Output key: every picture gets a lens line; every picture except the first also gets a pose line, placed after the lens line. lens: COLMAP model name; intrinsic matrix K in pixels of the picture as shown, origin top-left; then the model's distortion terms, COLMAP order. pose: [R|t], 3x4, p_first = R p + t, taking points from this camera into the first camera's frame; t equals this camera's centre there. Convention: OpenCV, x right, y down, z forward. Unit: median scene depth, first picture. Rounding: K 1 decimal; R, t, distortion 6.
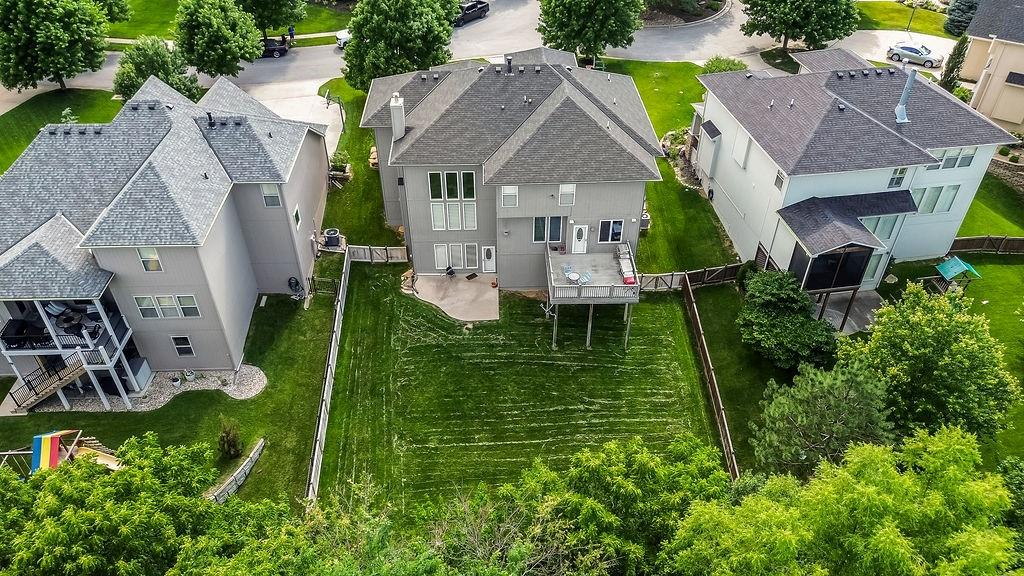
lens RADIAL K [[724.6, 0, 515.4], [0, 724.6, 284.8], [0, 0, 1]] dist [0.004106, 0.000090]
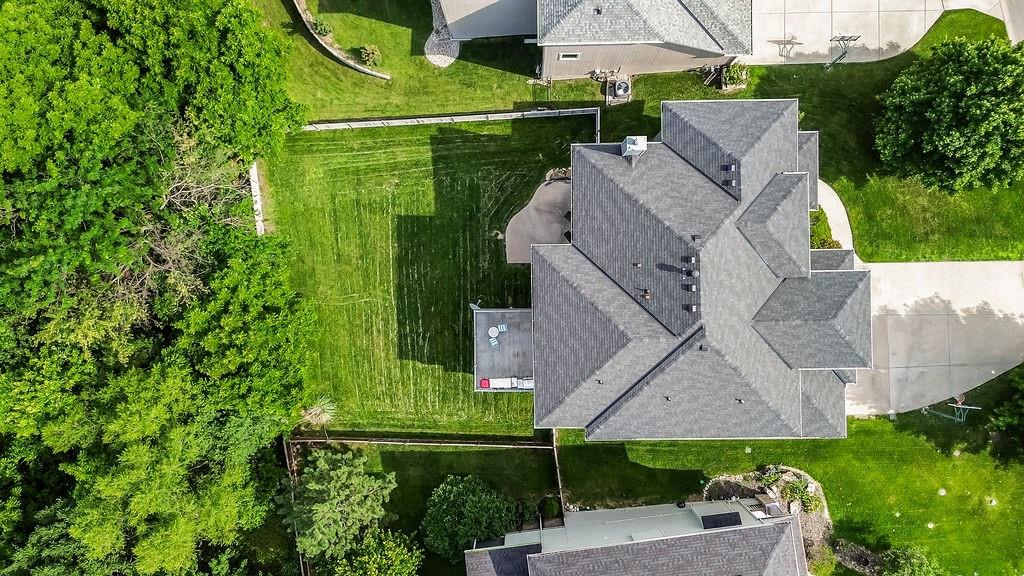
lens RADIAL K [[724.6, 0, 515.4], [0, 724.6, 284.8], [0, 0, 1]] dist [0.004106, 0.000090]
pose [[-0.031325, 0.999507, 0.002004, 0.006894], [-0.616333, -0.020895, 0.787208, -0.809529], [0.786862, 0.023424, 0.616684, 0.340261]]
